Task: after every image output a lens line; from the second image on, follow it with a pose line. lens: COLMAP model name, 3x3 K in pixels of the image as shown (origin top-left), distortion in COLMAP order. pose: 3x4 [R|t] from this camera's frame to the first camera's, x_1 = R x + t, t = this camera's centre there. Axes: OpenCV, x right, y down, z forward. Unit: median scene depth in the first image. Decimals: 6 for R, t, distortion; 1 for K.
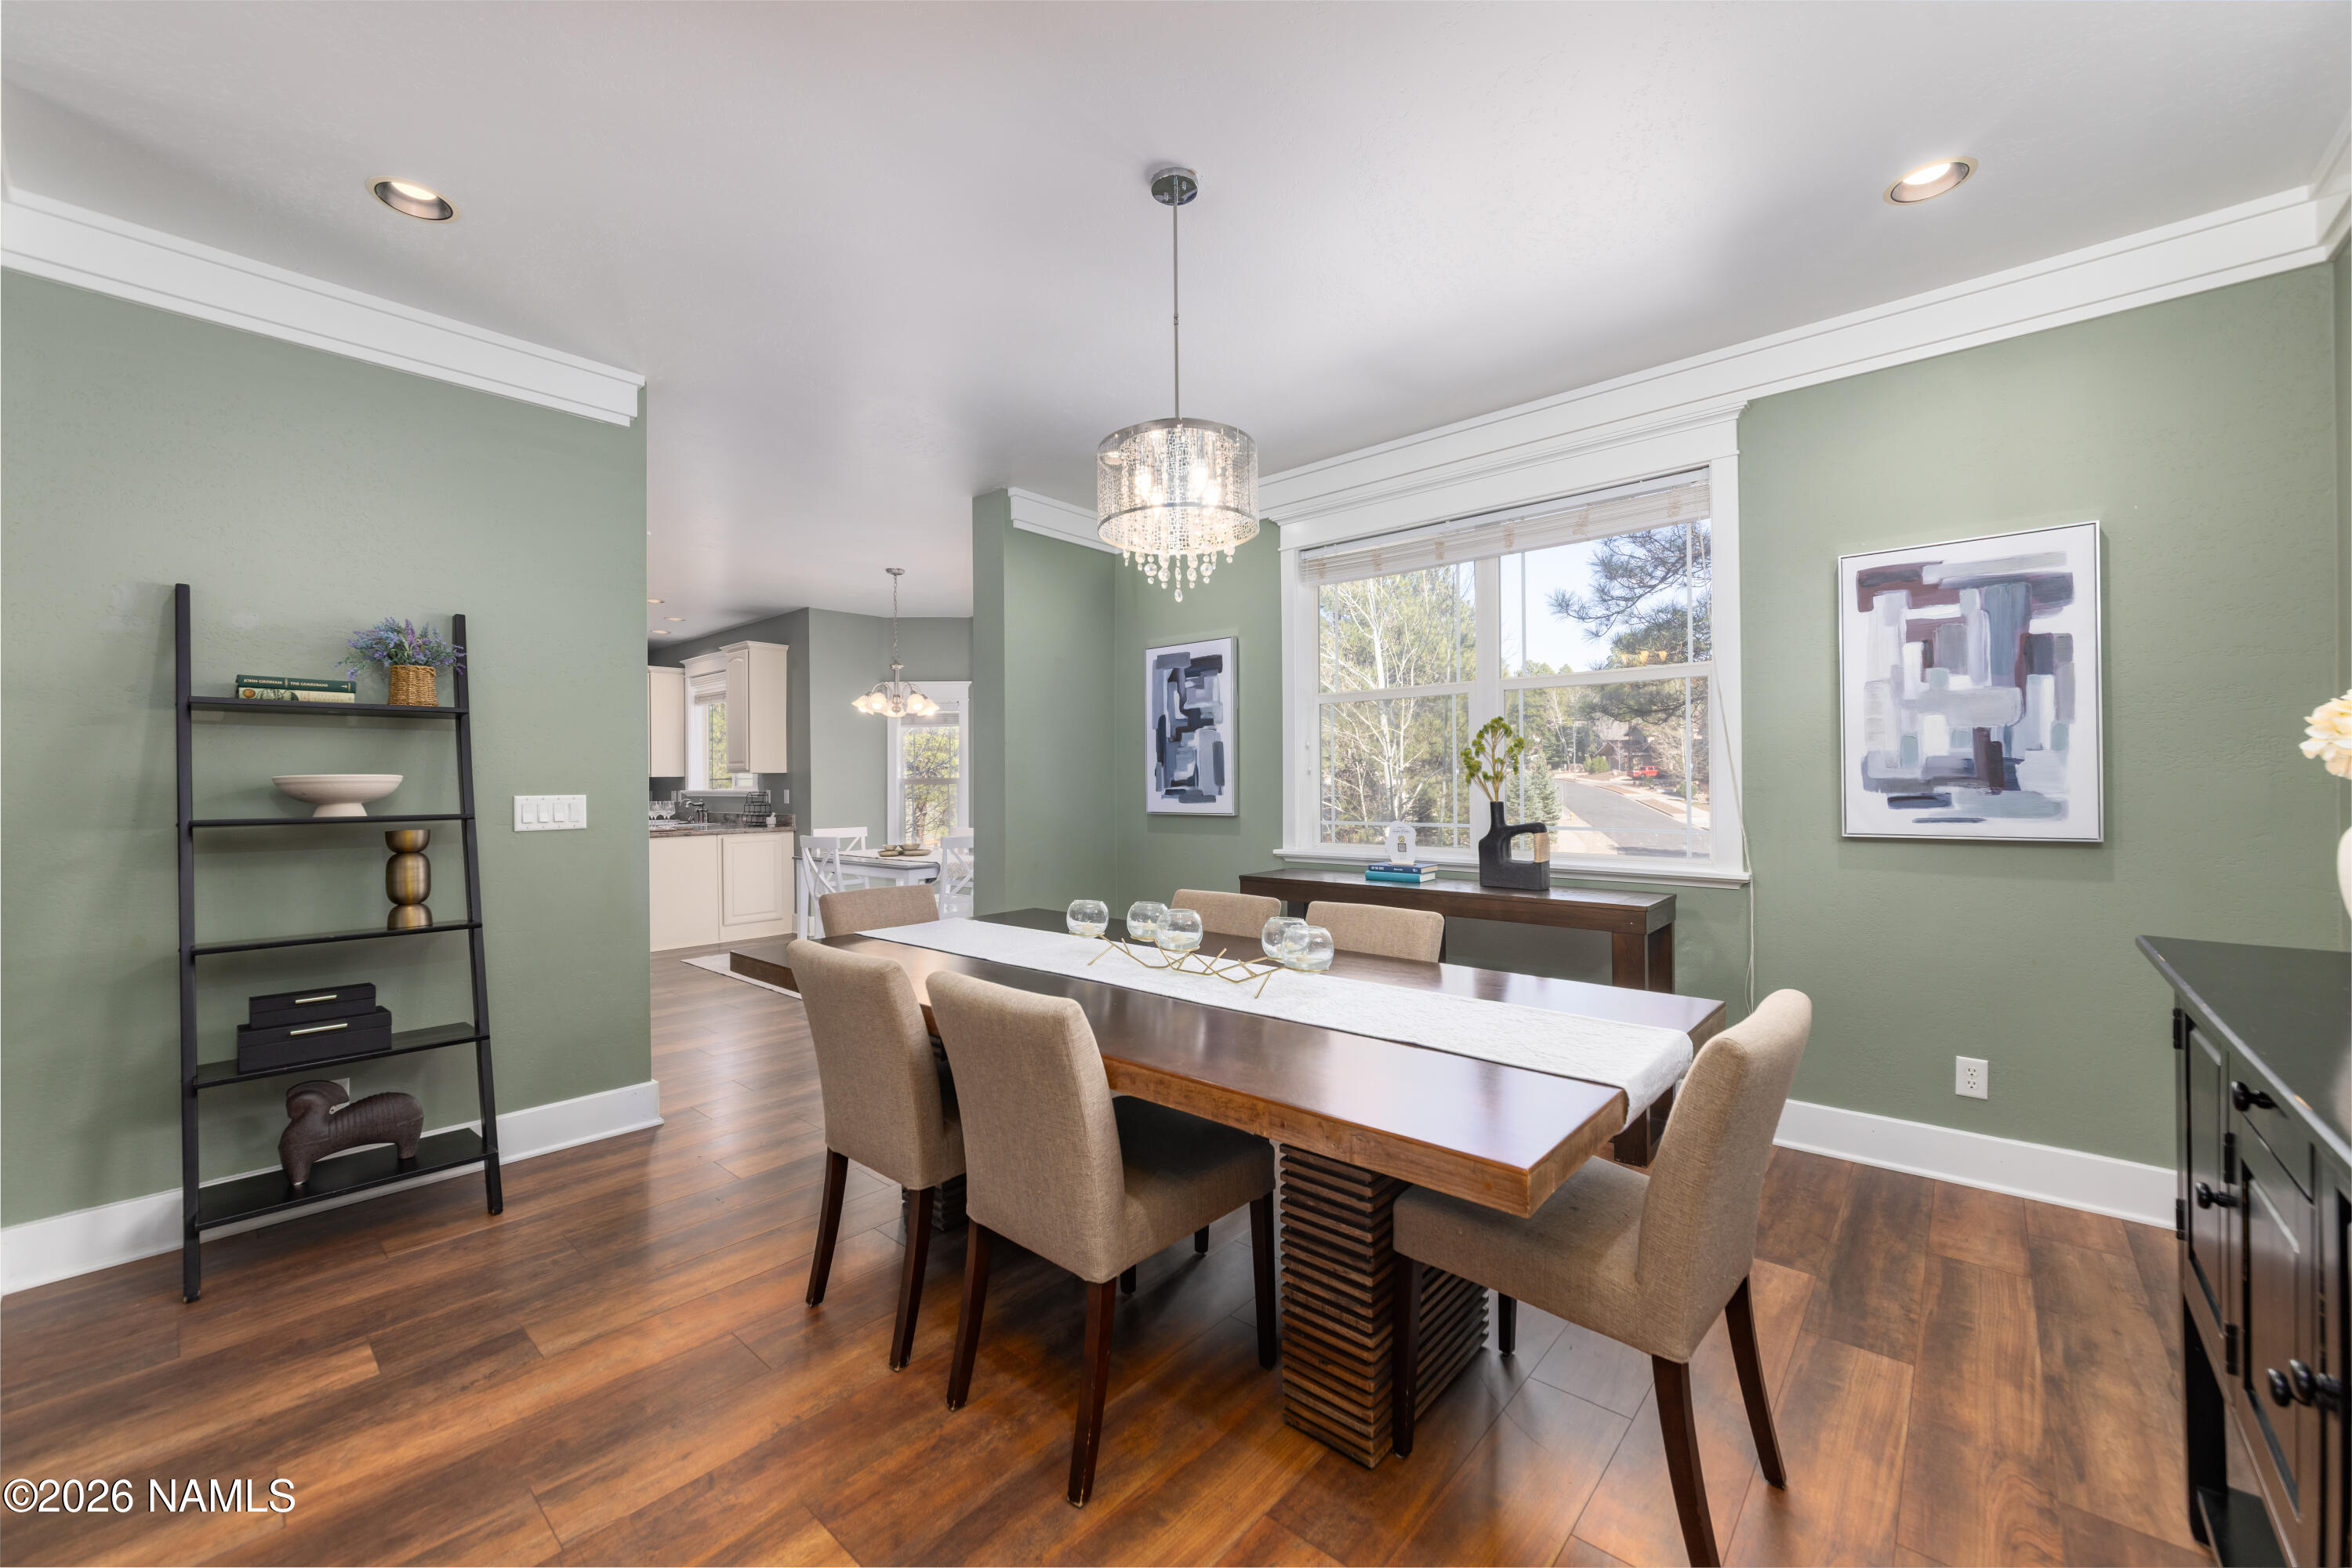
lens RADIAL K [[910.6, 0, 1181.0], [0, 910.6, 781.6], [0, 0, 1]] dist [-0.000620, 0.000060]
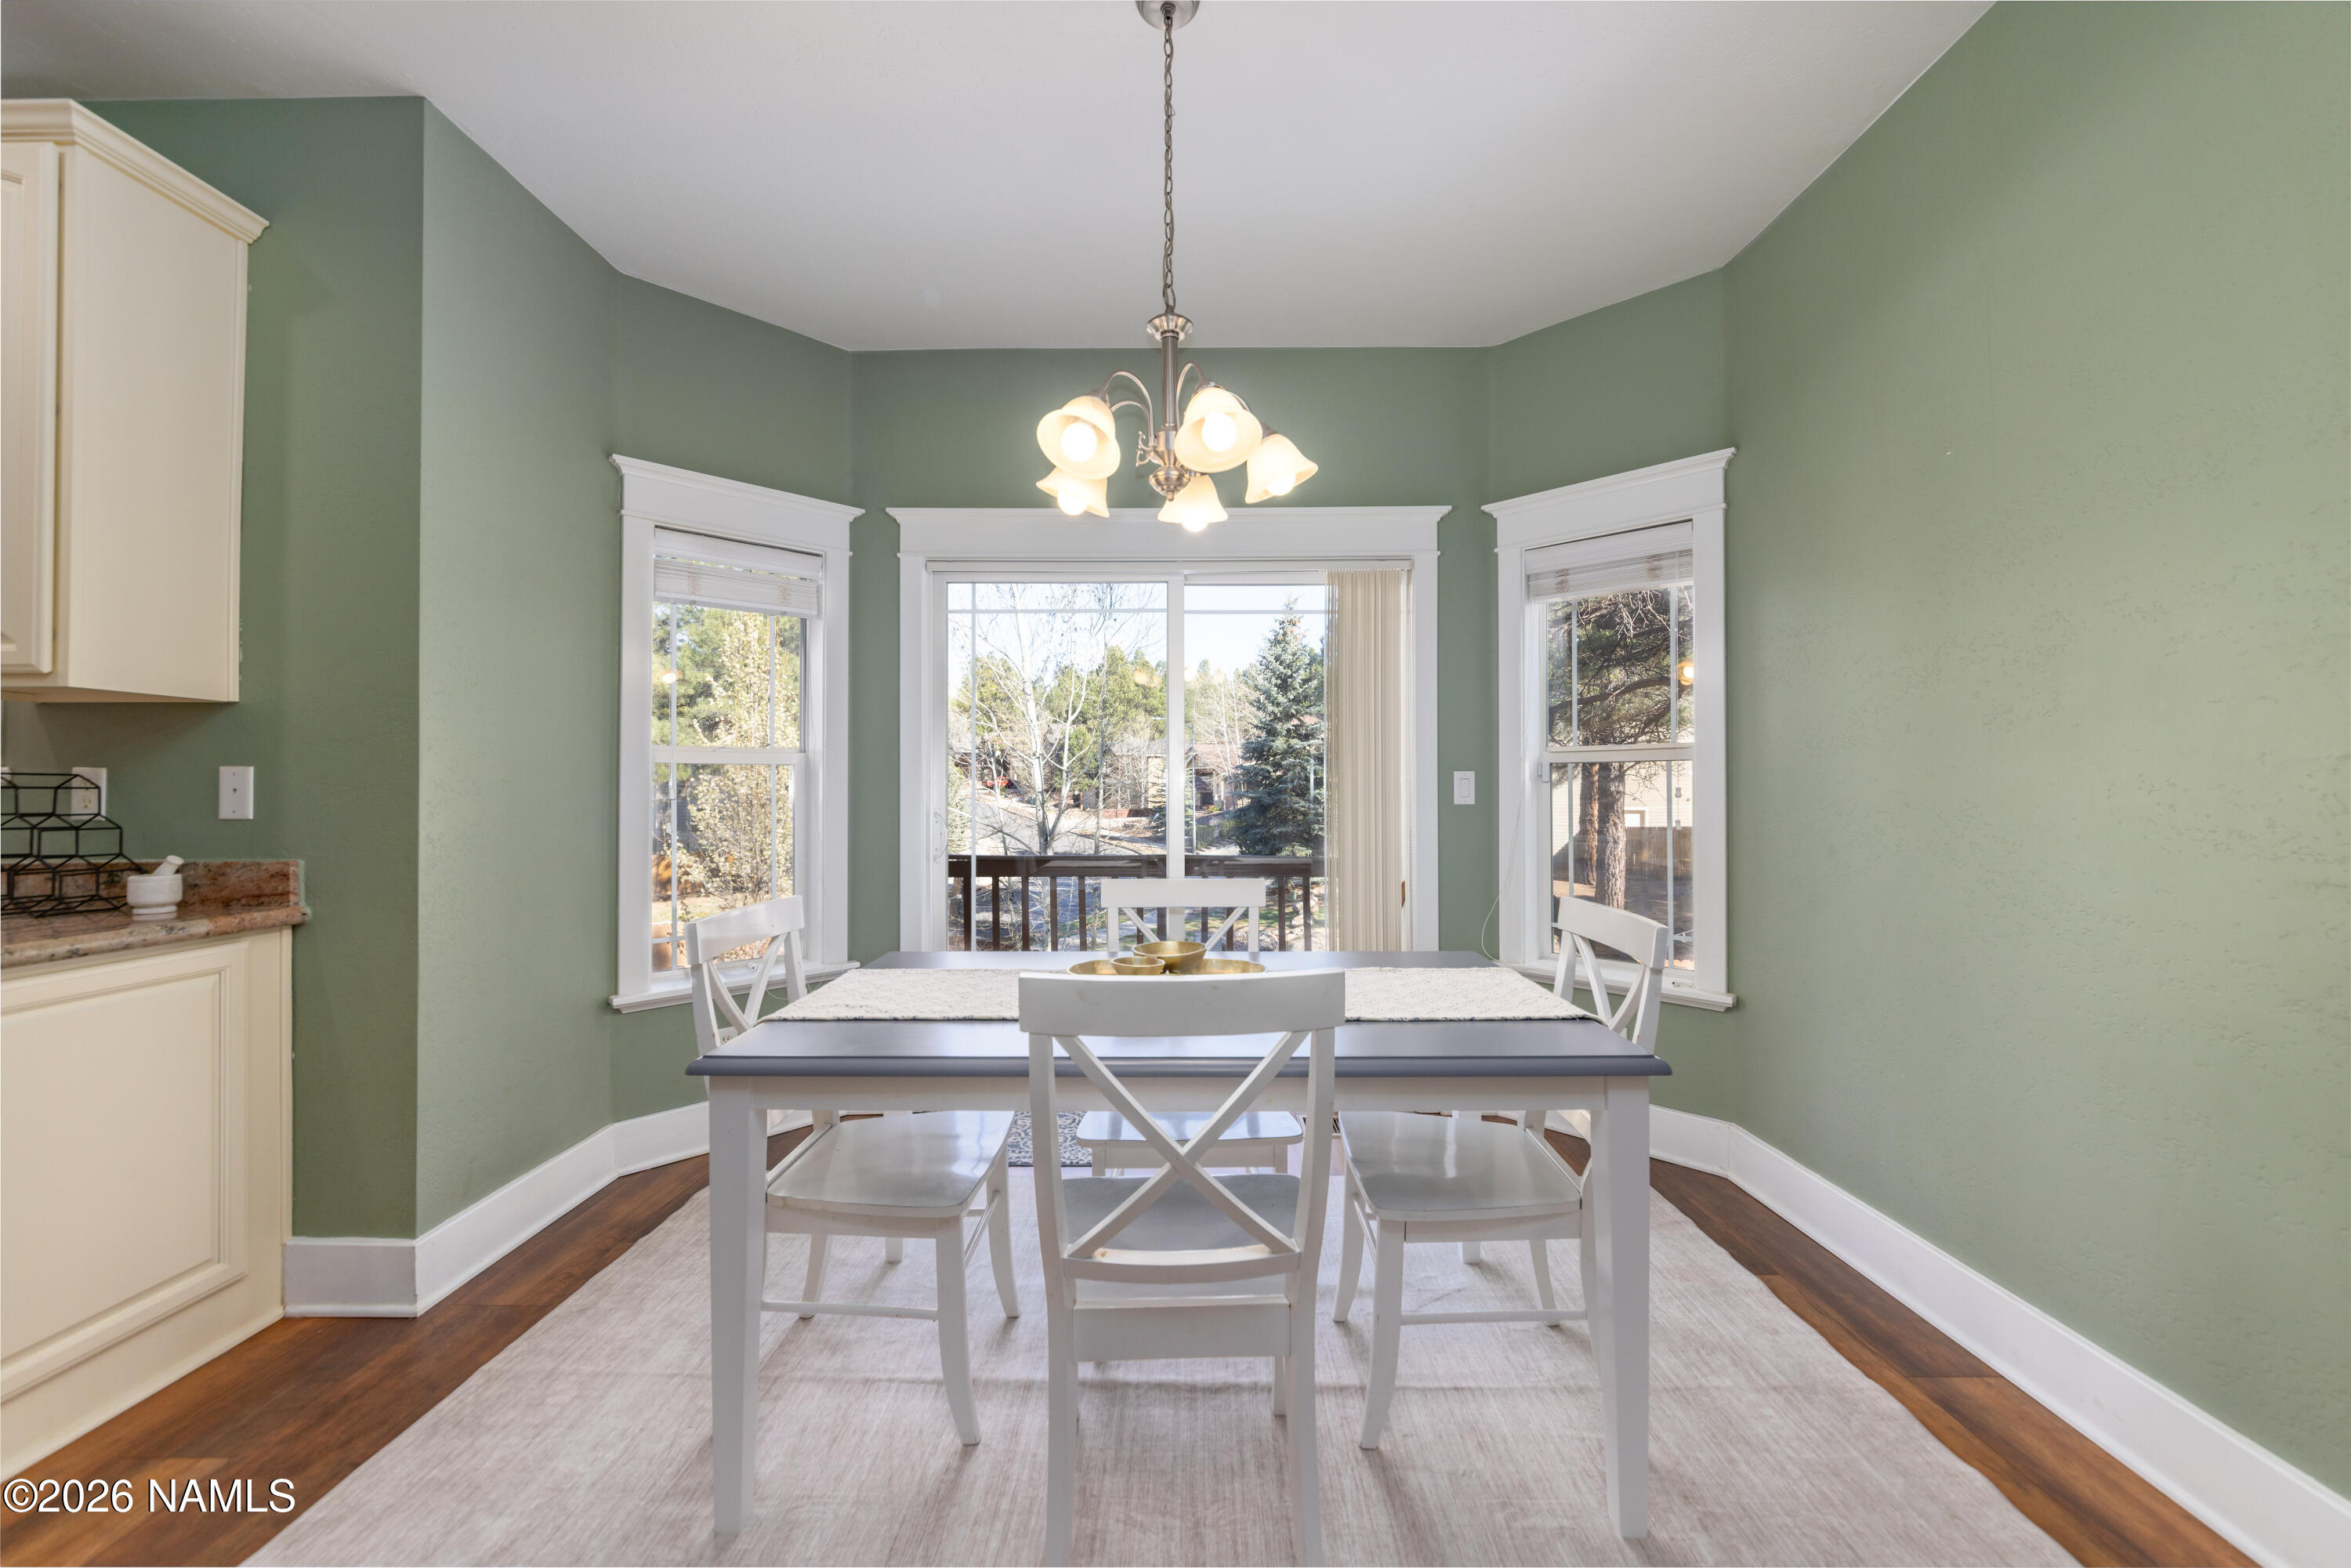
lens RADIAL K [[910.2, 0, 1180.5], [0, 910.2, 781.6], [0, 0, 1]] dist [-0.000620, 0.000060]
pose [[0.766309, 0.010905, 0.642379, -1.003241], [-0.004649, 0.999924, -0.011429, 0.038009], [-0.642455, 0.005772, 0.766302, 1.598443]]
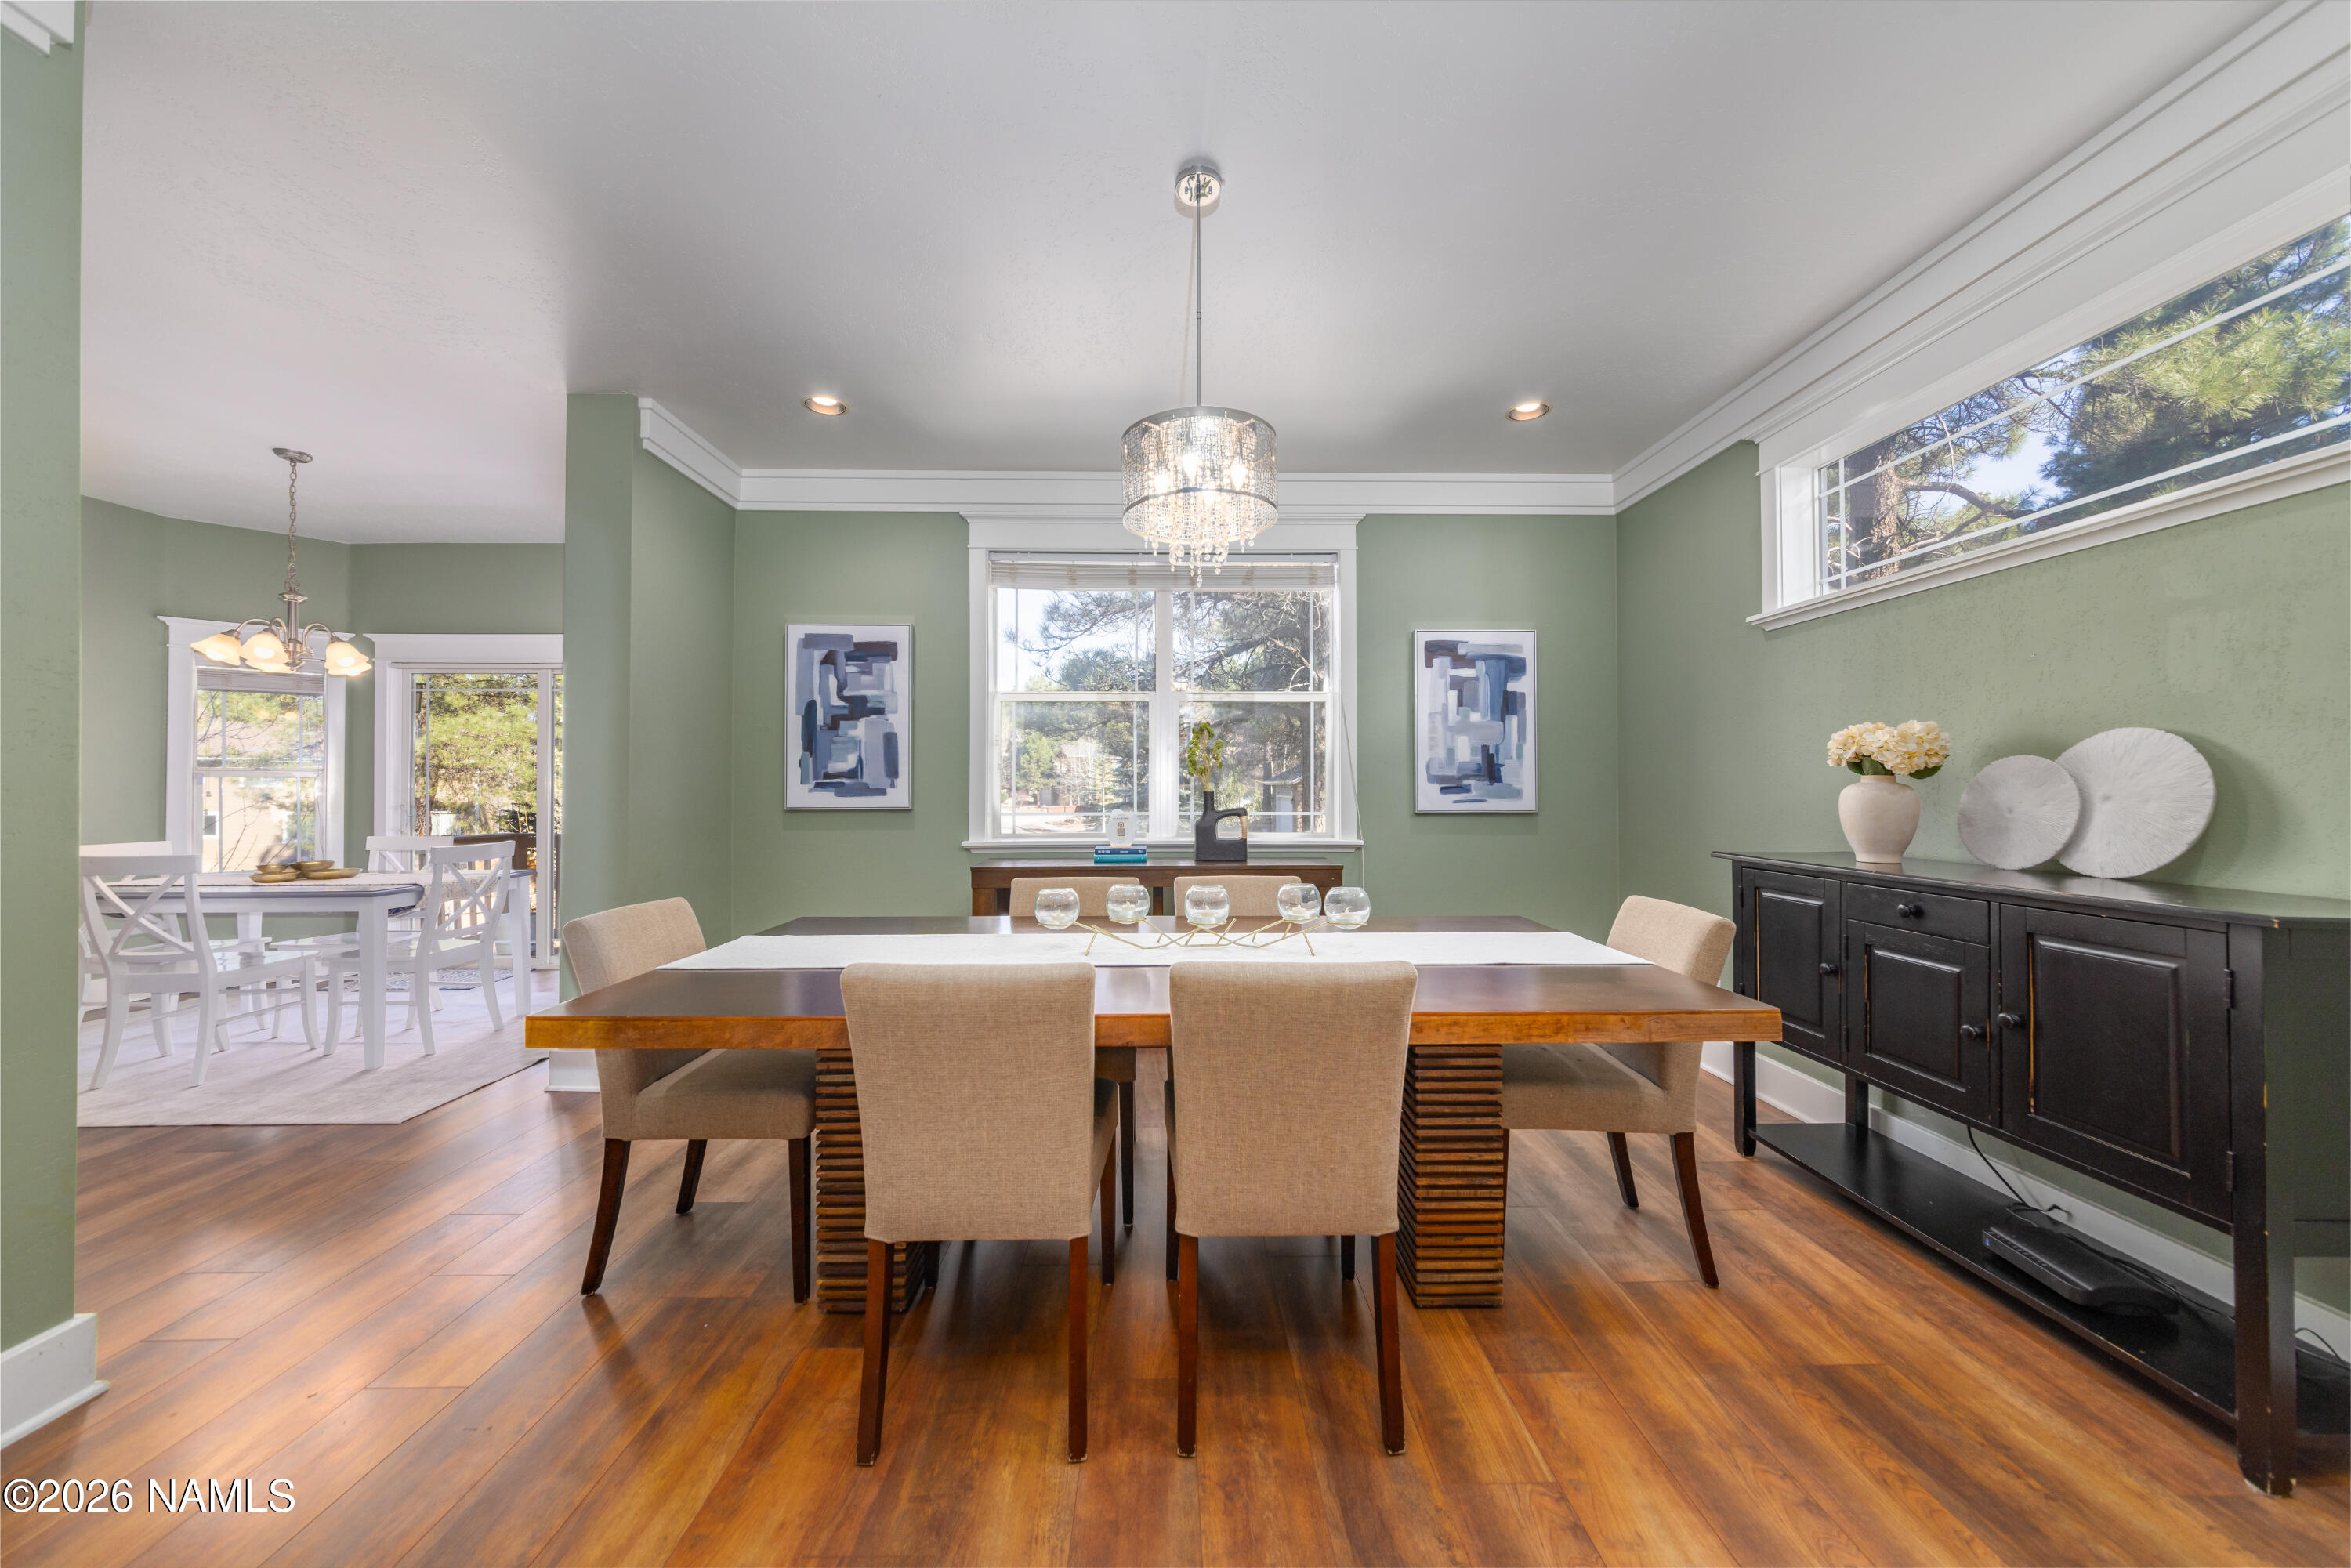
lens RADIAL K [[815.0, 0, 1175.5], [0, 815.0, 784.0], [0, 0, 1]] dist [0.000740, 0.000128]
pose [[0.739548, 0.010069, 0.673028, -0.484305], [-0.005474, 0.999945, -0.008944, 0.025534], [-0.673081, 0.002930, 0.739563, 0.253889]]
